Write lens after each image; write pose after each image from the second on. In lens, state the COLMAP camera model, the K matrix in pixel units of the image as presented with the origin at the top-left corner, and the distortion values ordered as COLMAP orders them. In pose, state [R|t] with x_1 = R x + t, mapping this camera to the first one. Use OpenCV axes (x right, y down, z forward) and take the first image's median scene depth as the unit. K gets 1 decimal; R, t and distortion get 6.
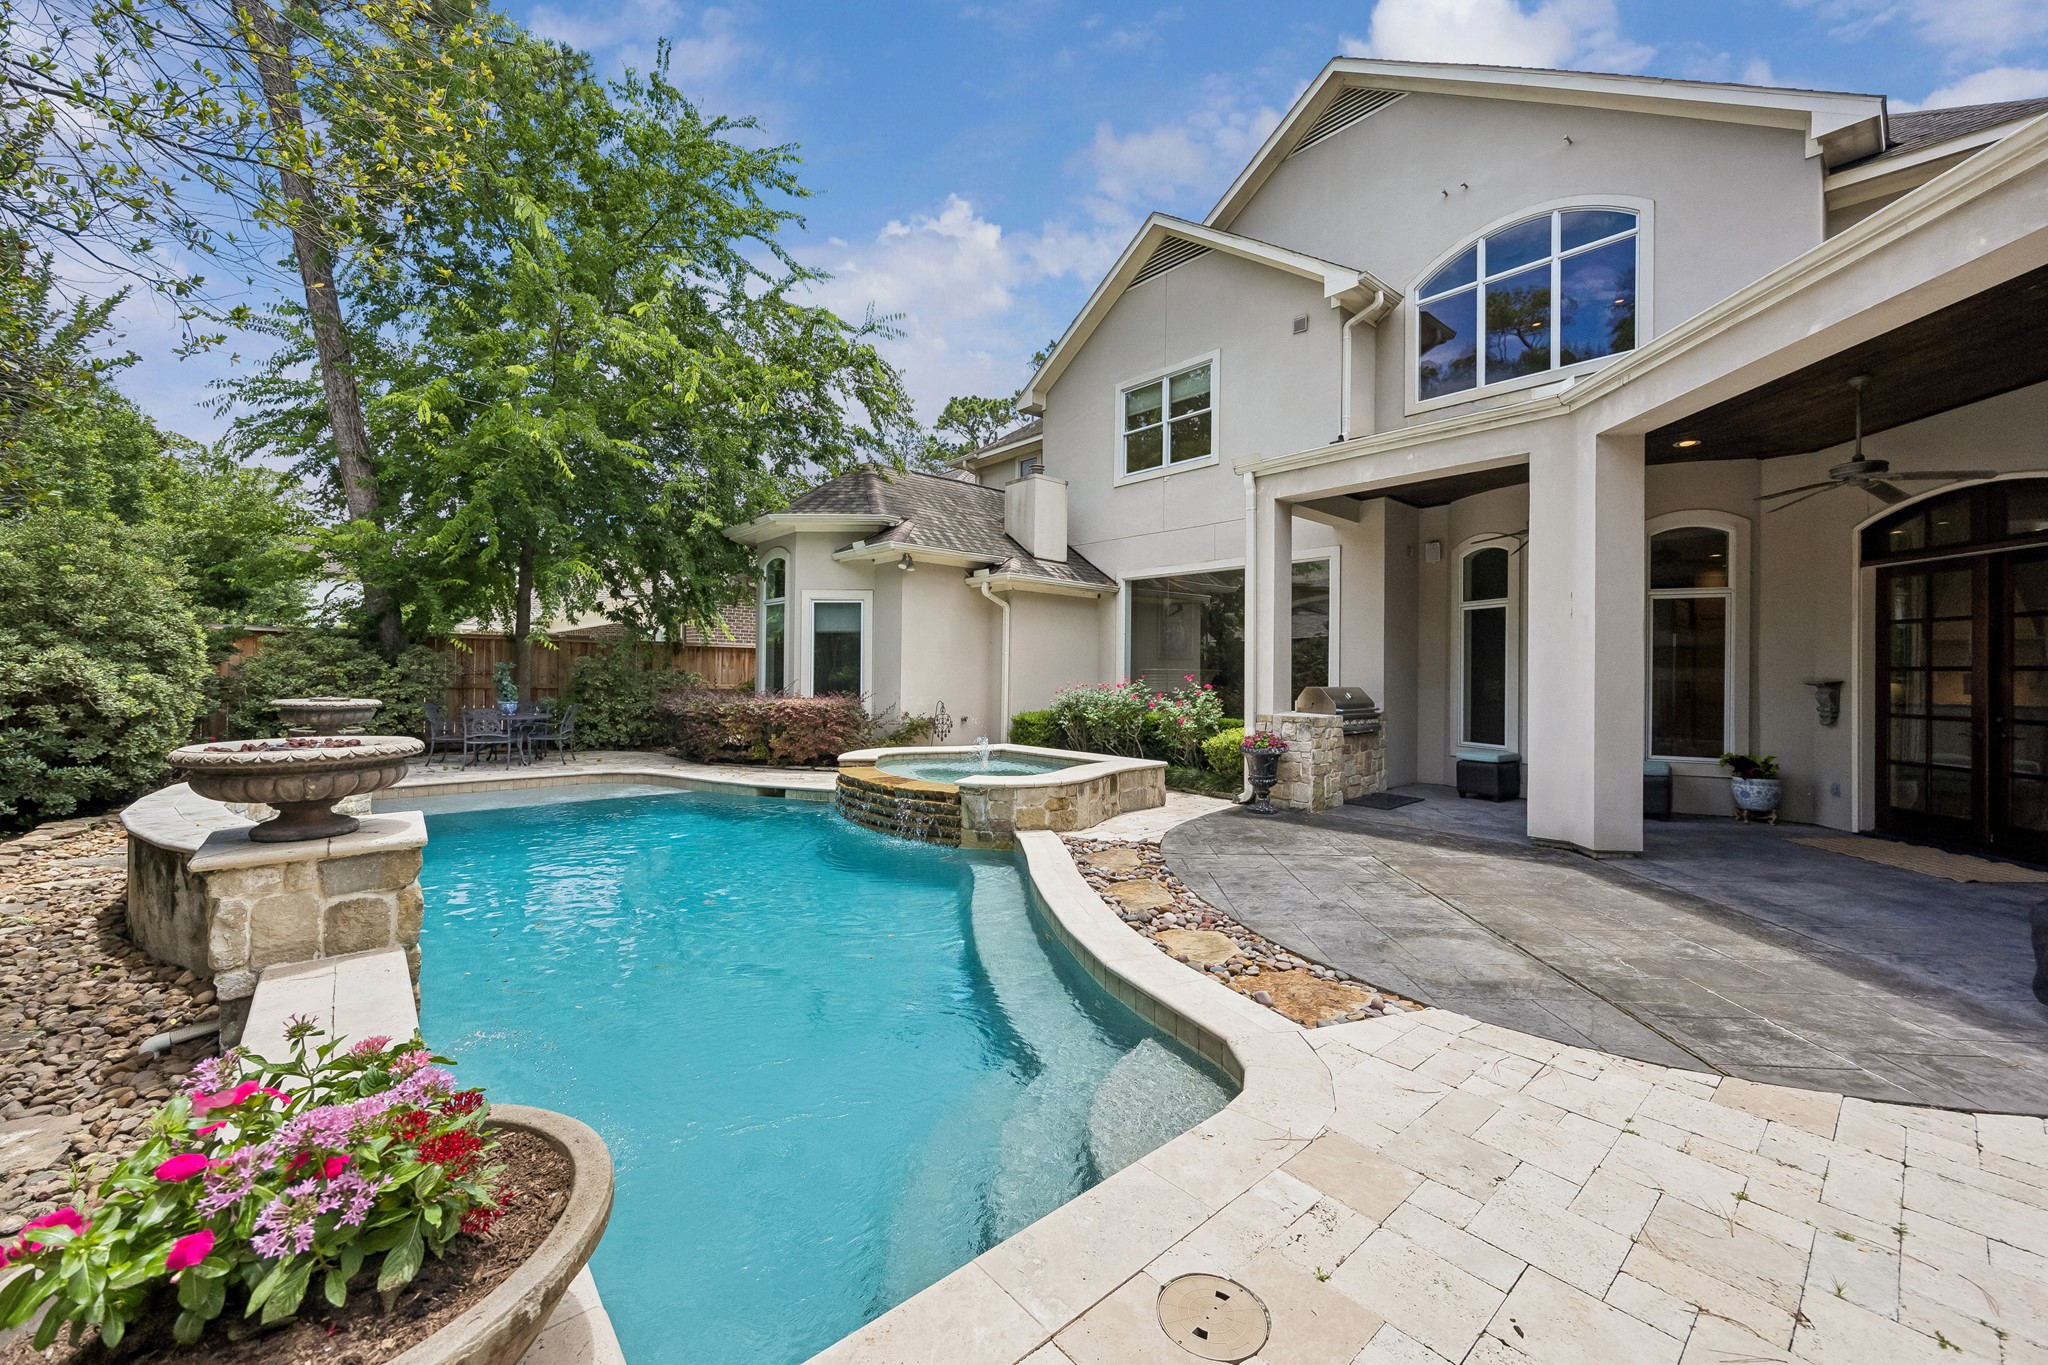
lens RADIAL K [[794.7, 0, 1024.0], [0, 794.7, 682.5], [0, 0, 1]] dist [-0.003522, -0.000498]
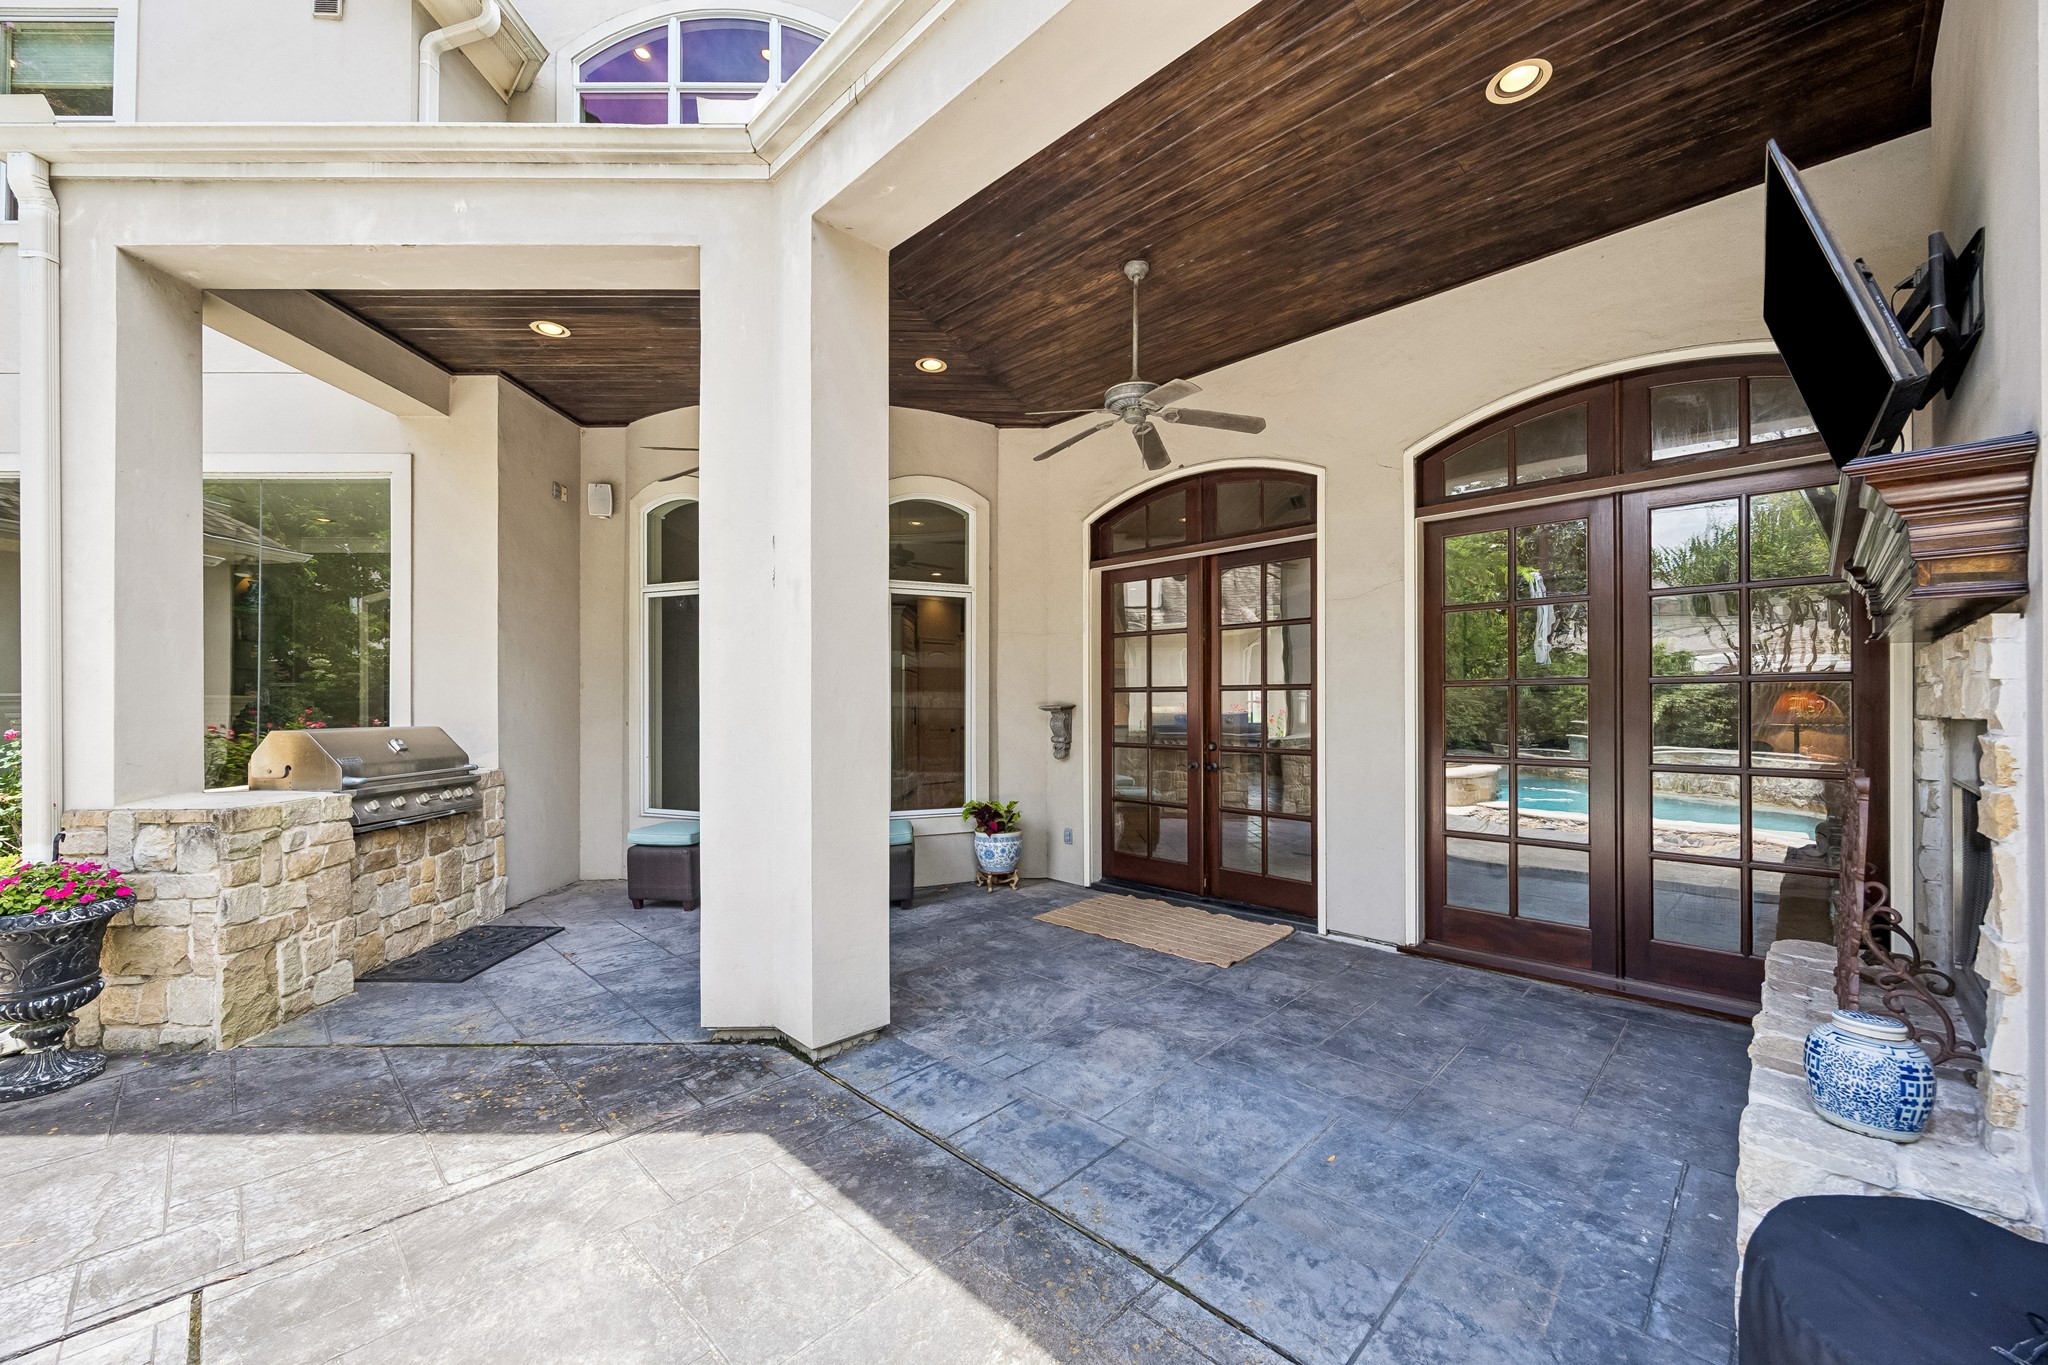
lens RADIAL K [[794.7, 0, 1024.0], [0, 794.7, 682.5], [0, 0, 1]] dist [-0.003522, -0.000498]
pose [[0.655228, 0.011070, 0.755350, 0.351552], [0.014011, 0.999543, -0.026803, -0.003729], [-0.755301, 0.028145, 0.654773, 0.468444]]
